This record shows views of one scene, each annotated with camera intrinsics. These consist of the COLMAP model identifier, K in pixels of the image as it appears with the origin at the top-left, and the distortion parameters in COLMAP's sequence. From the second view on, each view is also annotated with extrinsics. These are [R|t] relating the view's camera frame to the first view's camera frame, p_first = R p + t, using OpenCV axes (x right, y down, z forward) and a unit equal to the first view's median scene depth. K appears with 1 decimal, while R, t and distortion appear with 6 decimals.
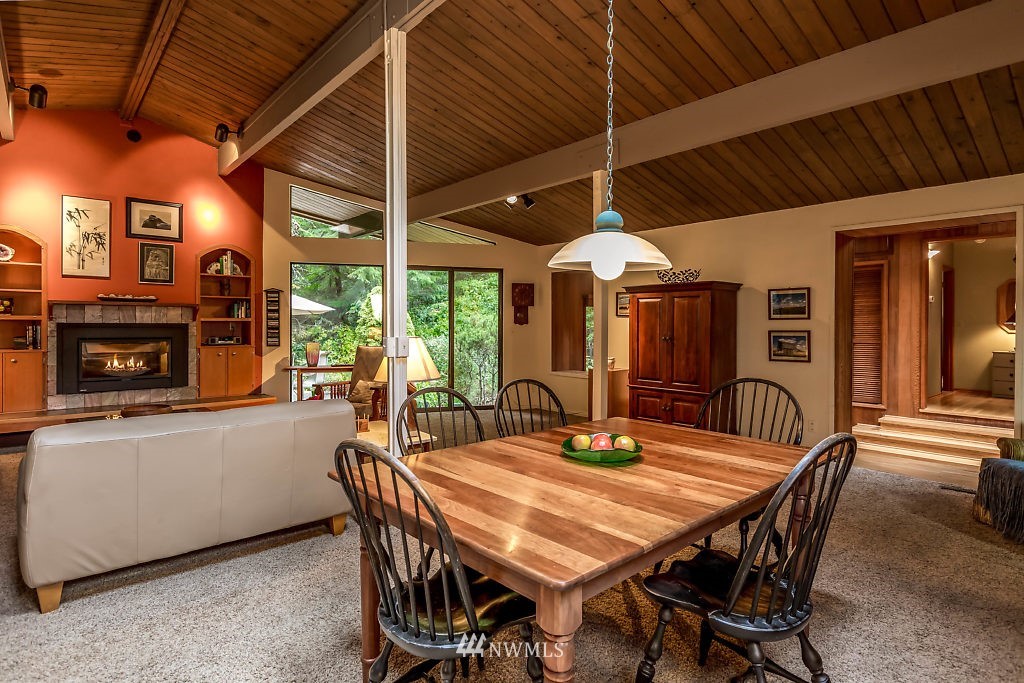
lens RADIAL K [[540.4, 0, 523.5], [0, 540.4, 329.1], [0, 0, 1]] dist [-0.007135, -0.004410]
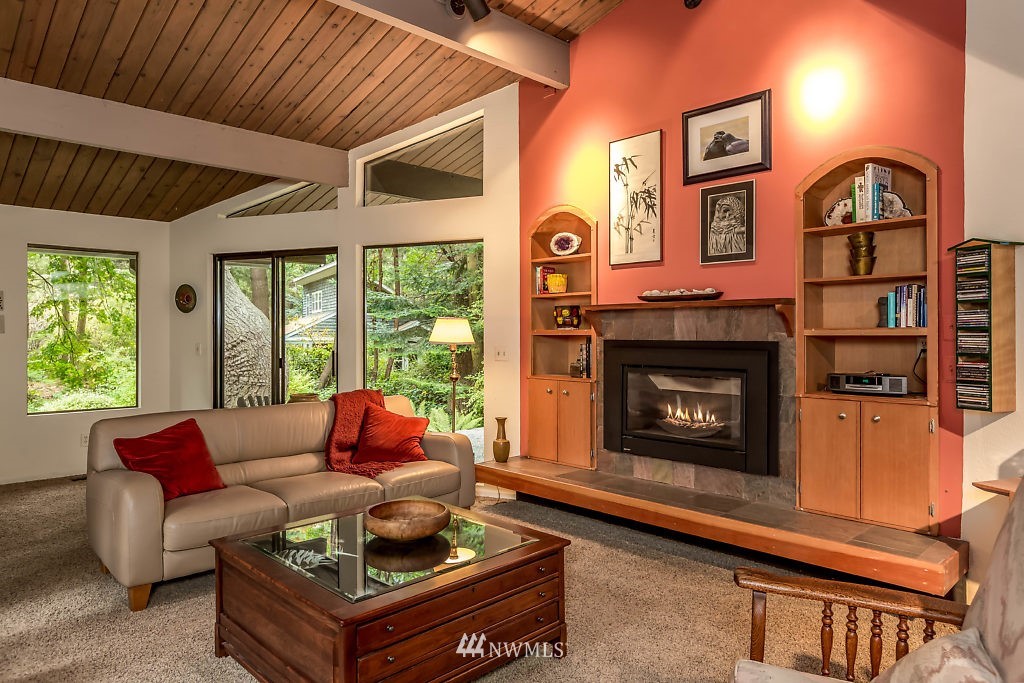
lens RADIAL K [[652.5, 0, 507.1], [0, 652.5, 331.8], [0, 0, 1]] dist [0.004282, -0.002119]
pose [[0.017026, -0.010277, -0.999802, -0.068652], [-0.011116, 0.999883, -0.010467, -0.010779], [0.999793, 0.011292, 0.016910, 0.790838]]
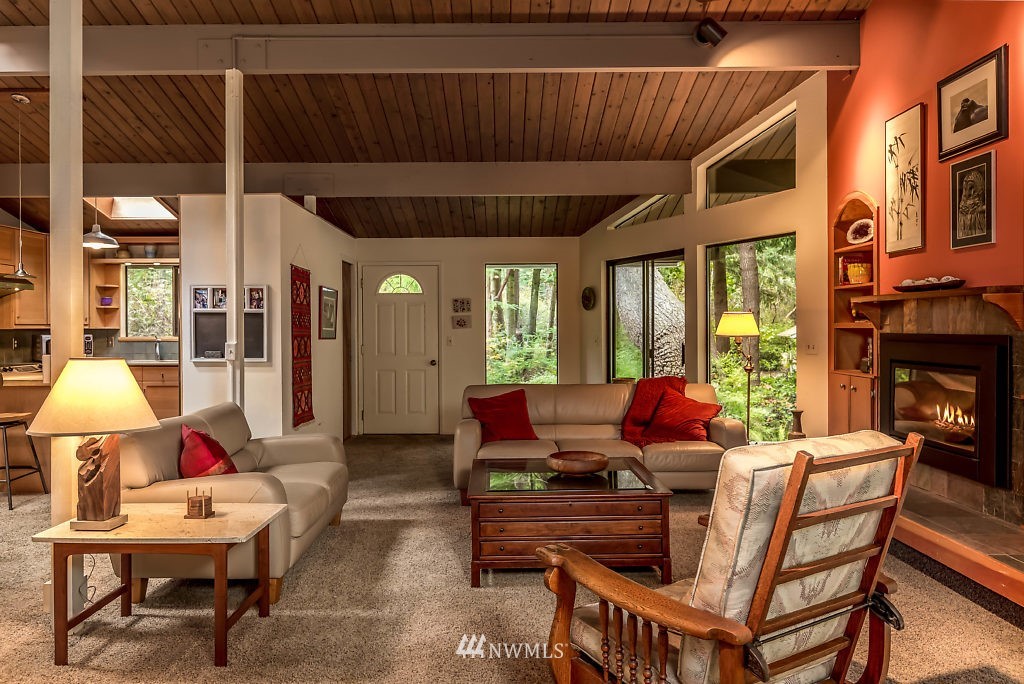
lens RADIAL K [[734.9, 0, 503.9], [0, 734.9, 334.6], [0, 0, 1]] dist [-0.009559, -0.000925]
pose [[-0.678981, 0.003820, -0.734145, 0.036952], [-0.007089, 0.999906, 0.011760, -0.015247], [0.734121, 0.013189, -0.678890, 1.141739]]
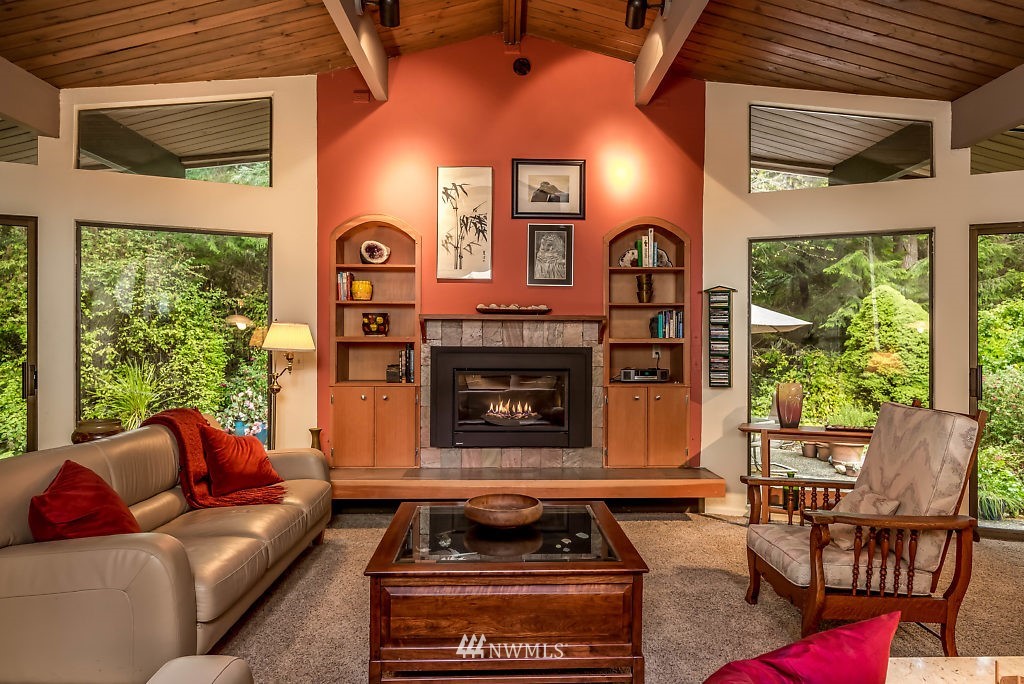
lens RADIAL K [[656.3, 0, 521.9], [0, 656.3, 346.3], [0, 0, 1]] dist [-0.011826, 0.000644]
pose [[0.752637, 0.001001, -0.658435, -0.186849], [-0.007125, 0.999953, -0.006625, -0.006168], [0.658397, 0.009678, 0.752609, 0.385487]]
